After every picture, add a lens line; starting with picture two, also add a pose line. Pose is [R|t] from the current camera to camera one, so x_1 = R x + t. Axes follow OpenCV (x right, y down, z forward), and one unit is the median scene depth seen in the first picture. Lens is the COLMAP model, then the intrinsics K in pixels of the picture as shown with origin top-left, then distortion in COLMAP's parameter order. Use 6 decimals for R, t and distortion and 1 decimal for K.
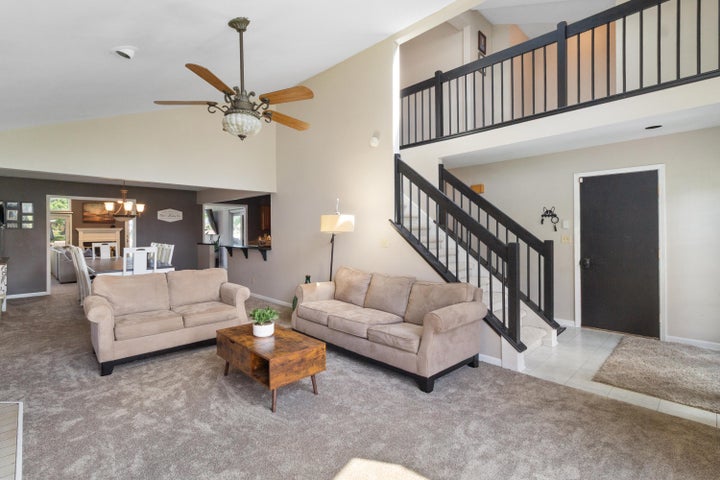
lens RADIAL K [[350.0, 0, 360.6], [0, 350.0, 230.6], [0, 0, 1]] dist [0.000458, 0.000161]
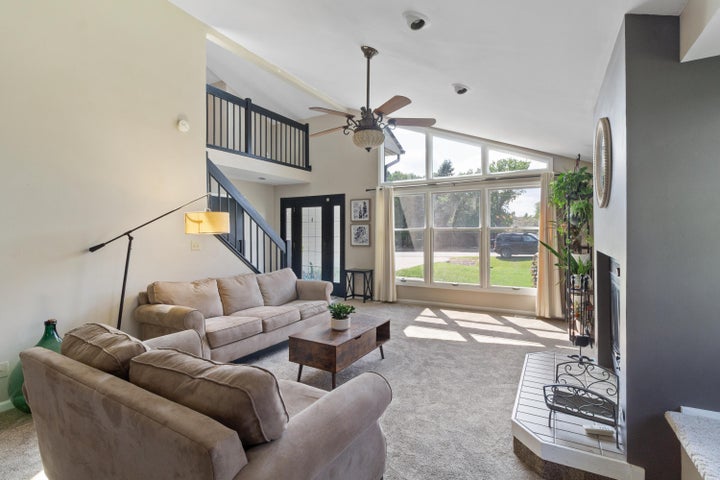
lens RADIAL K [[332.9, 0, 357.8], [0, 332.9, 231.3], [0, 0, 1]] dist [0.000547, 0.000241]
pose [[-0.274551, 0.007790, 0.961541, -0.893465], [0.006654, 0.999959, -0.006202, 0.004984], [-0.961550, 0.004695, -0.274591, 0.885441]]
